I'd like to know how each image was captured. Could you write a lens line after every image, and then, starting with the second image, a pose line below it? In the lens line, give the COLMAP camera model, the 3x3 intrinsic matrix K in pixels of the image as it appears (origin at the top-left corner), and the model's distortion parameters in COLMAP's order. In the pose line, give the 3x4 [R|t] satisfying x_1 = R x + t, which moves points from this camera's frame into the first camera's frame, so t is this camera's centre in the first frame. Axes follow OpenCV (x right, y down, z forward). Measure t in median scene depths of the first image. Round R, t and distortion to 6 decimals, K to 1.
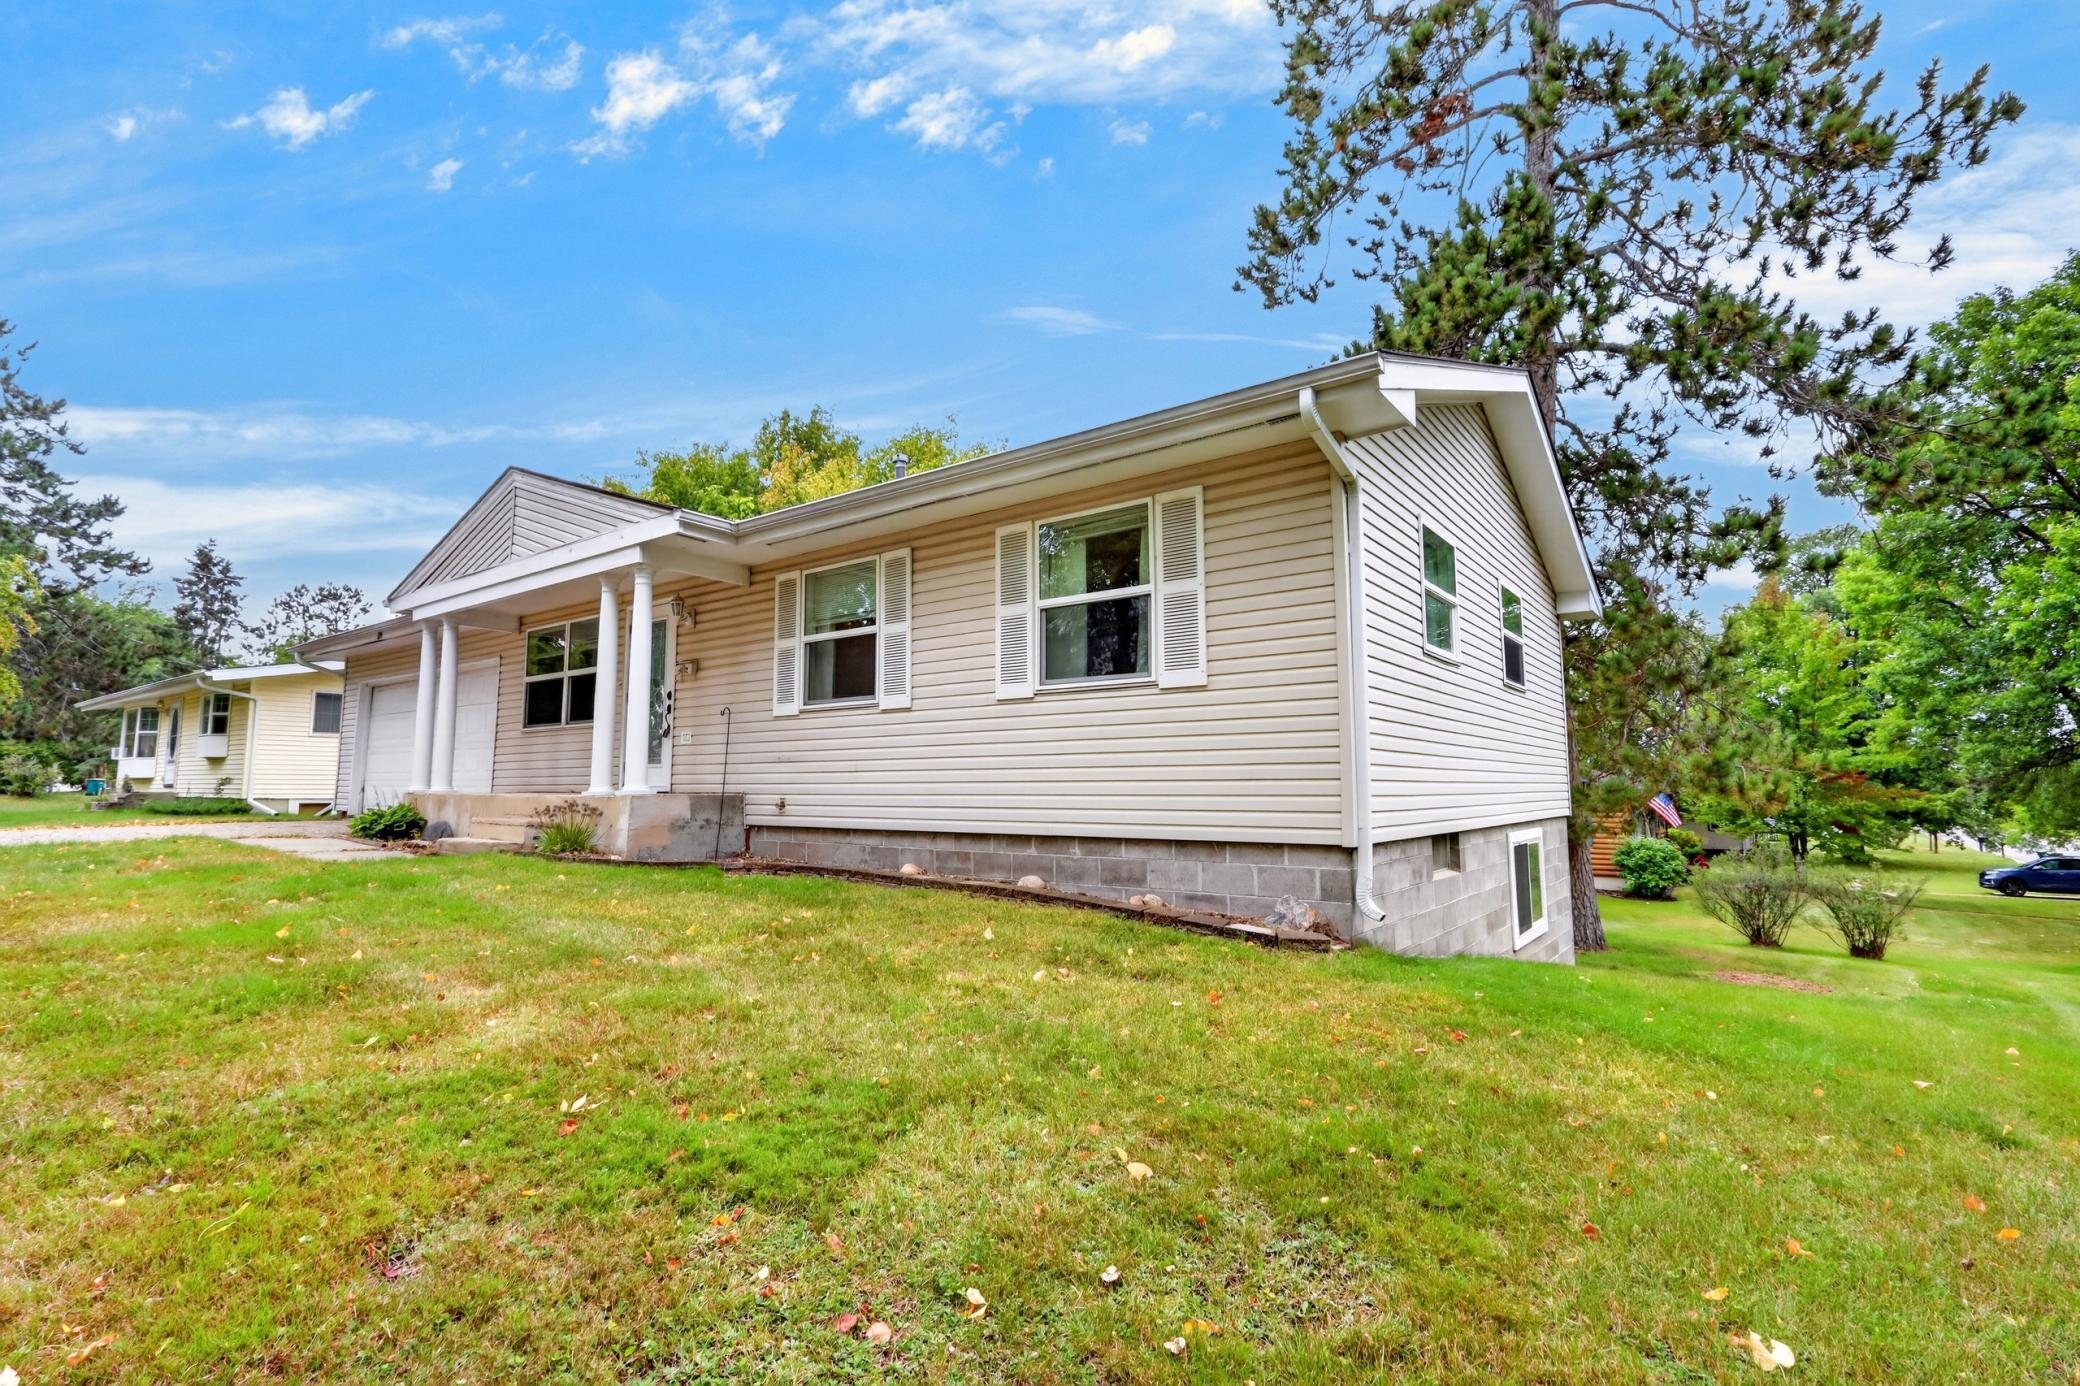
lens RADIAL K [[960.0, 0, 1040.4], [0, 960.0, 688.8], [0, 0, 1]] dist [-0.002062, -0.001863]
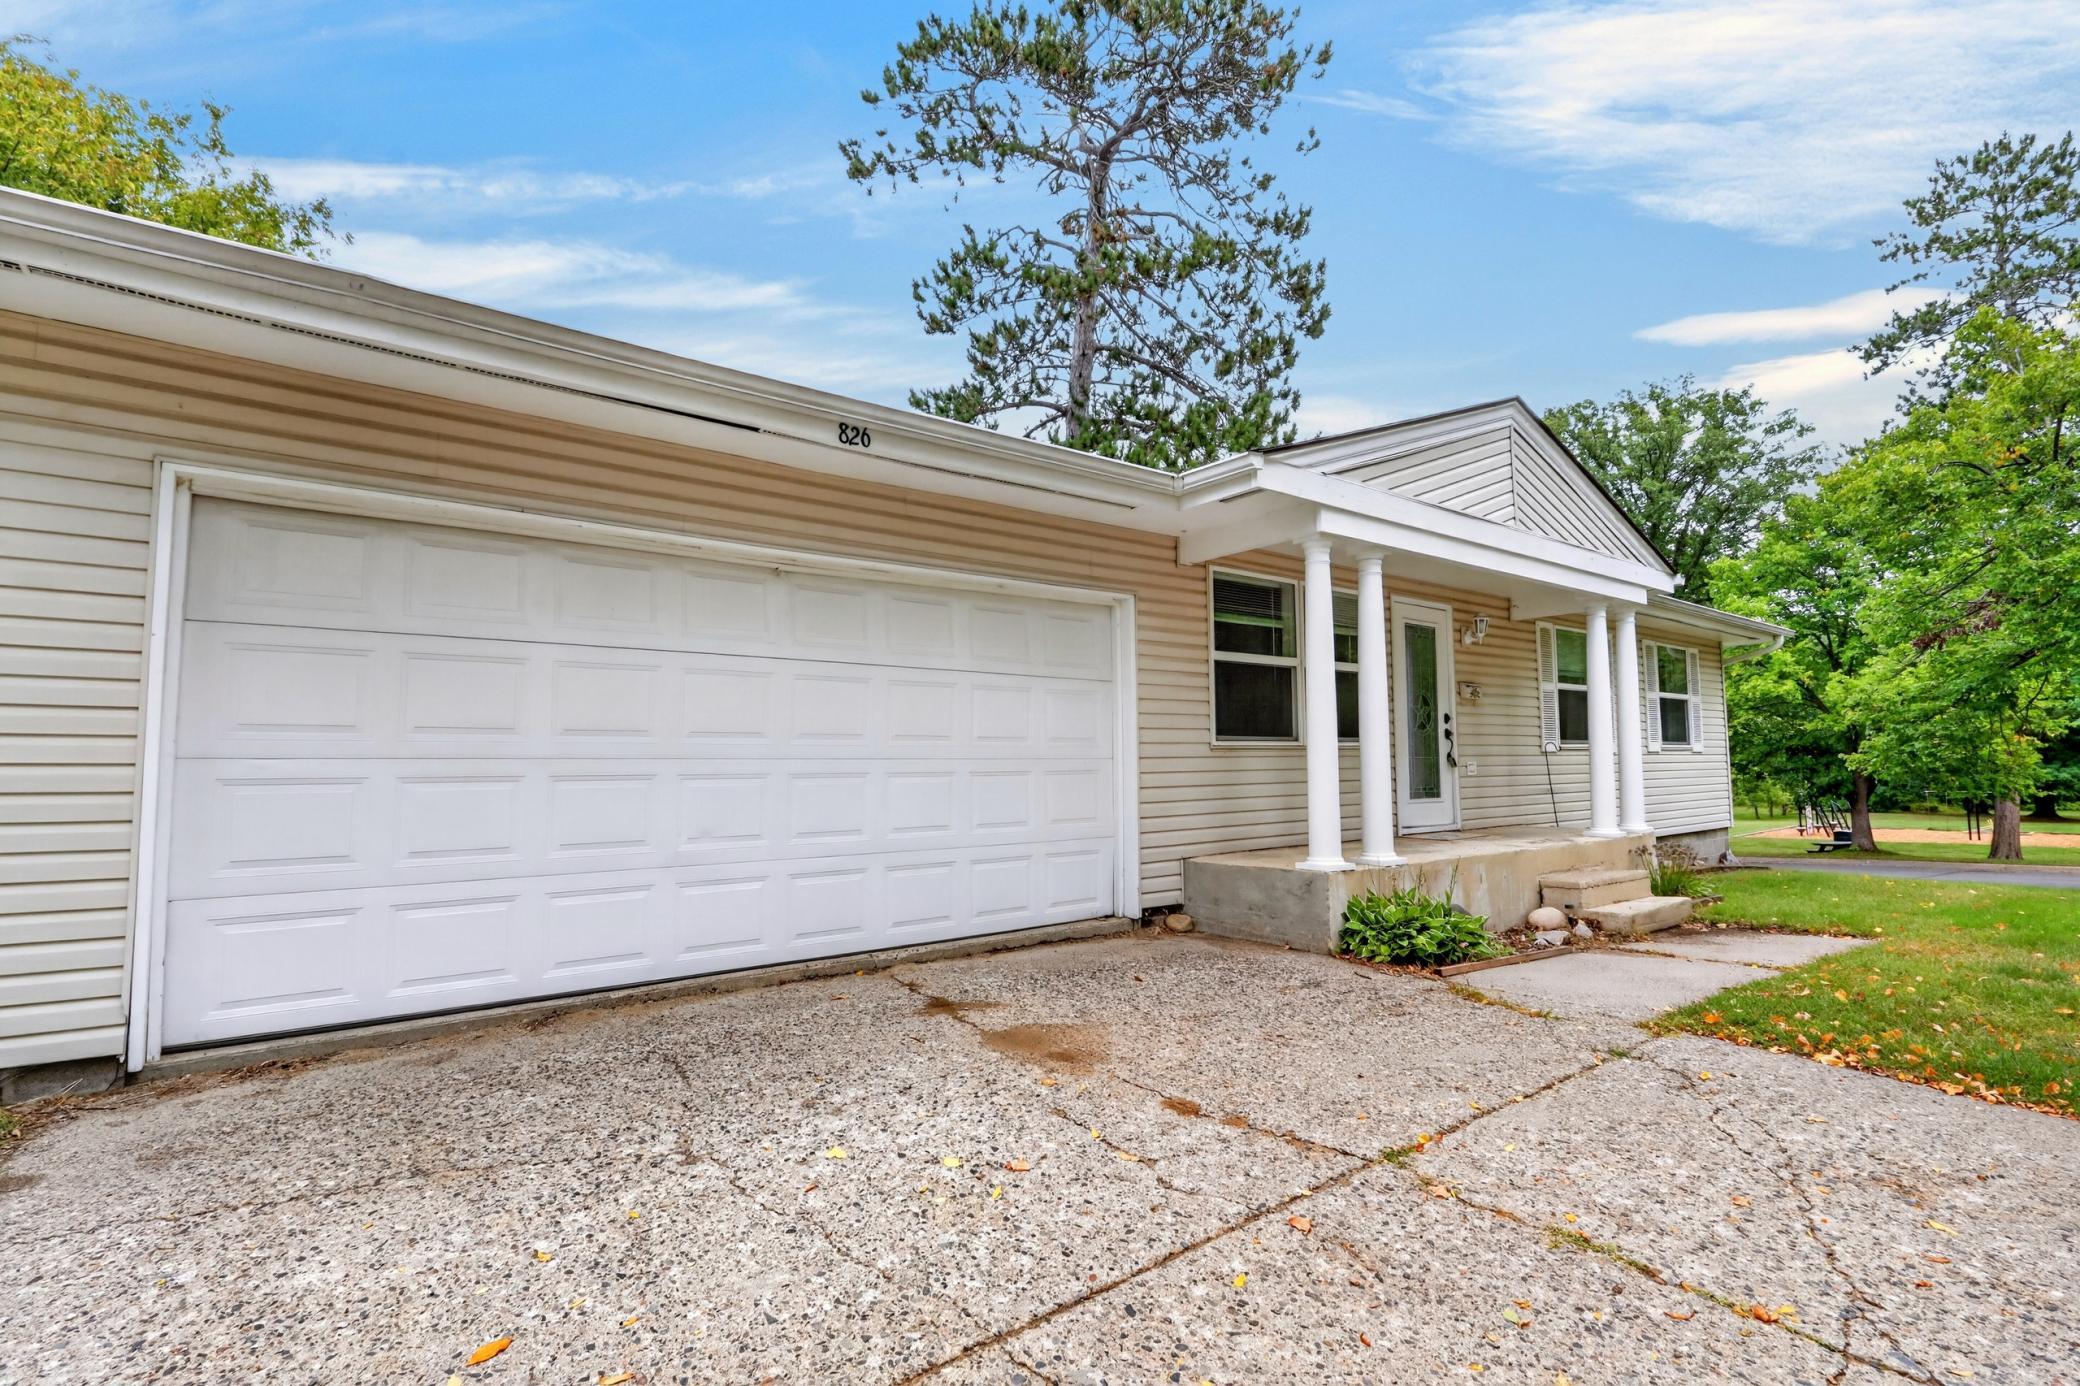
lens RADIAL K [[960.0, 0, 1030.6], [0, 960.0, 685.1], [0, 0, 1]] dist [-0.002062, -0.001863]
pose [[0.264787, 0.076953, 0.961232, -1.046937], [-0.091109, 0.994348, -0.054507, 0.046445], [-0.959993, -0.073144, 0.270302, 0.894069]]
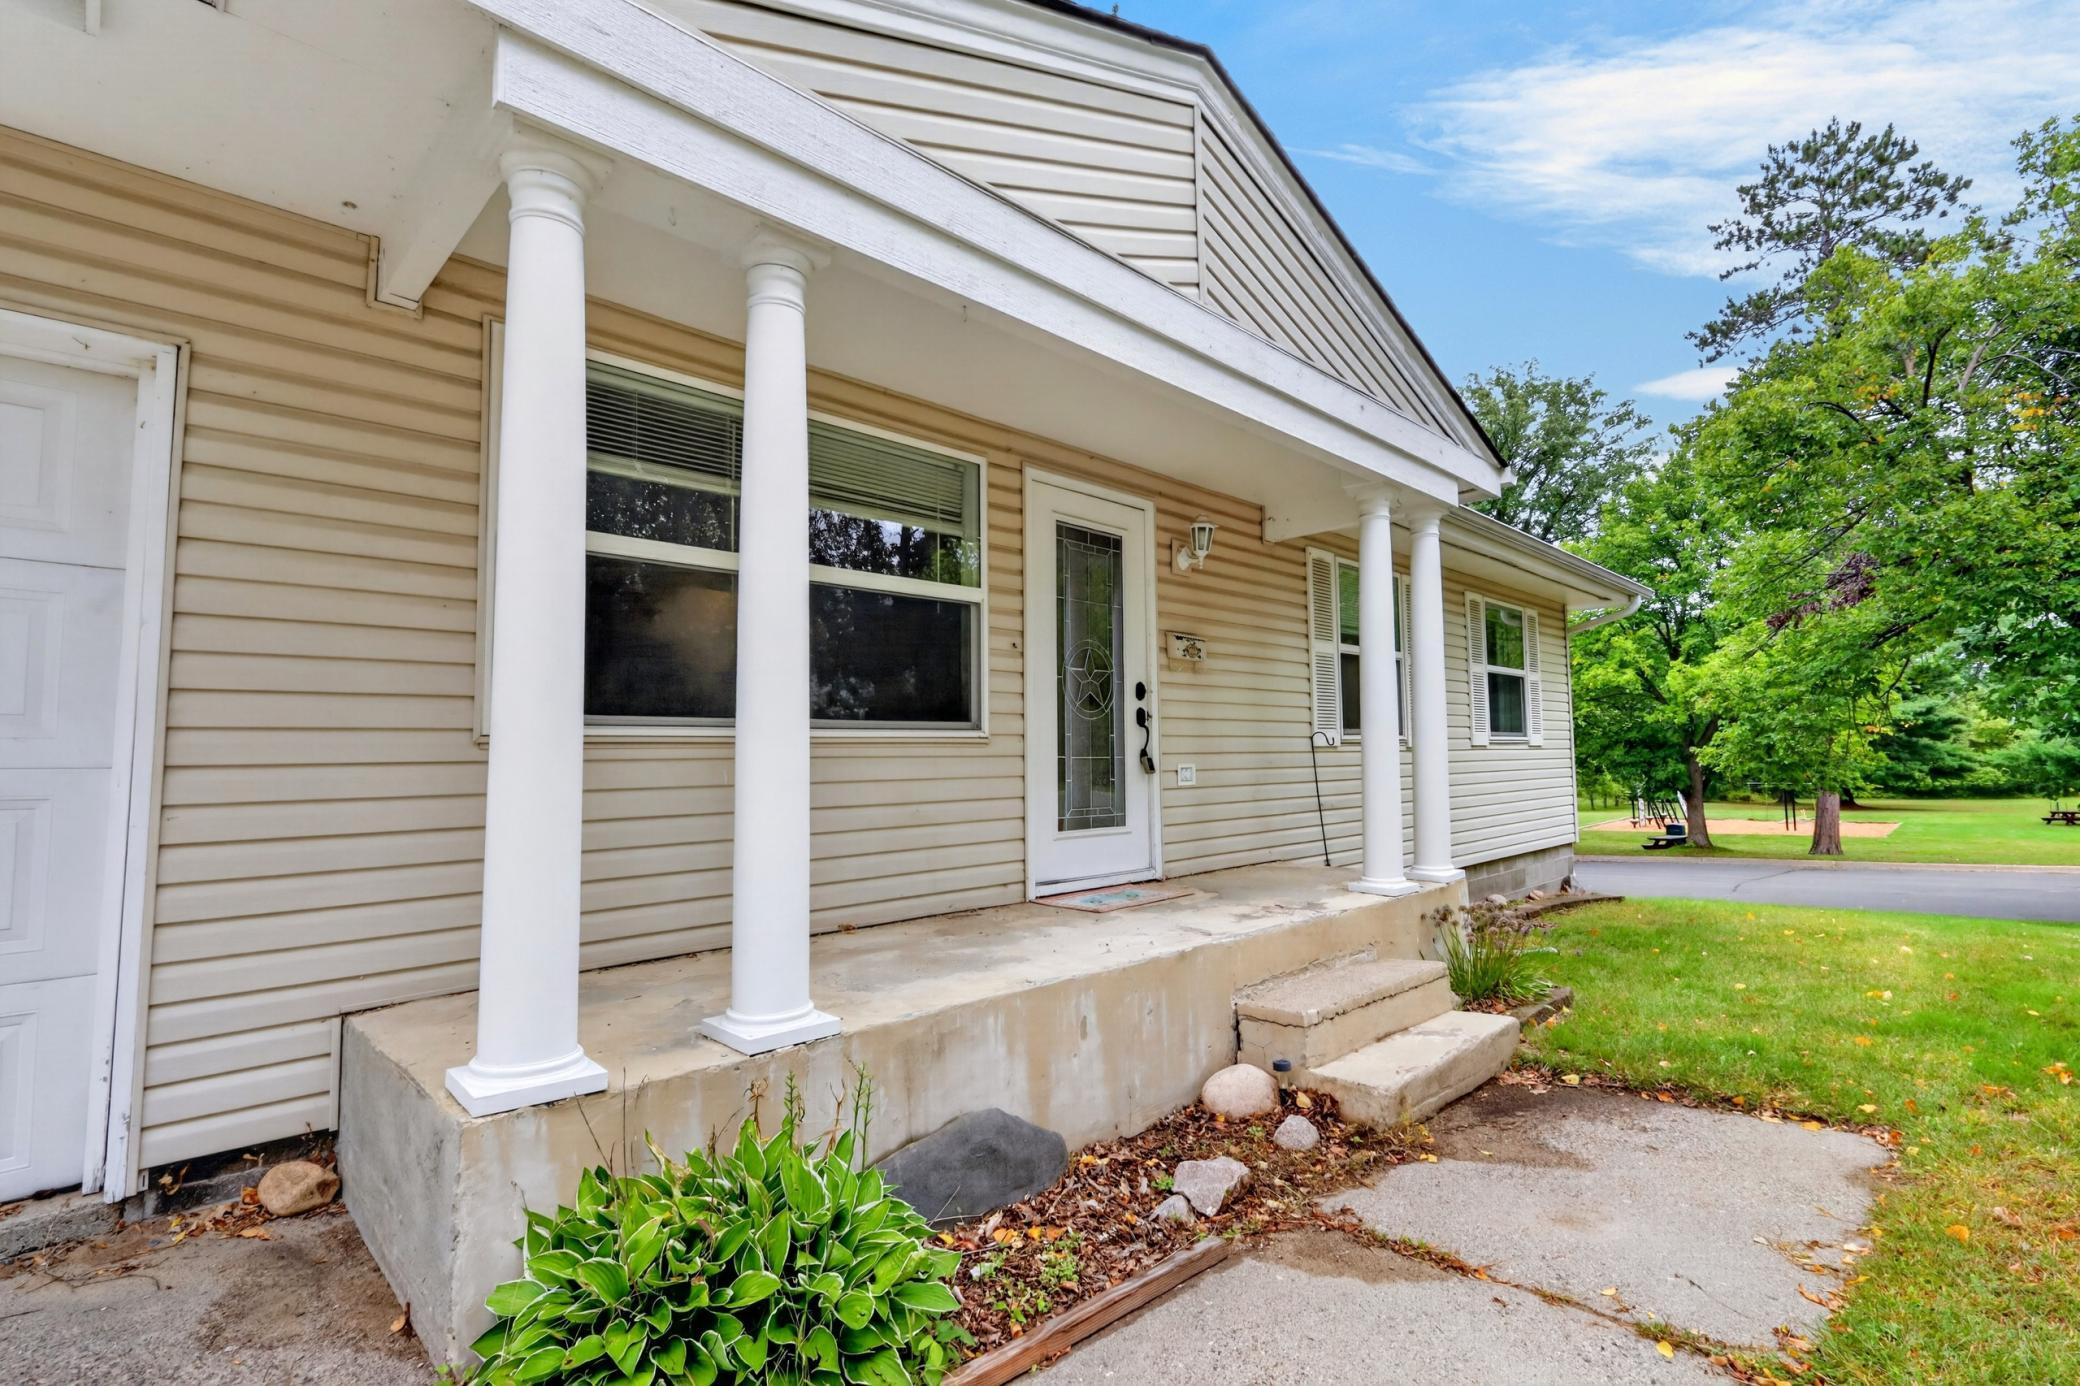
lens RADIAL K [[960.0, 0, 1034.8], [0, 960.0, 684.4], [0, 0, 1]] dist [-0.002062, -0.001863]
pose [[0.144768, 0.073731, 0.986715, -0.714011], [-0.088945, 0.994152, -0.061237, 0.031674], [-0.985460, -0.078898, 0.150479, 0.774920]]
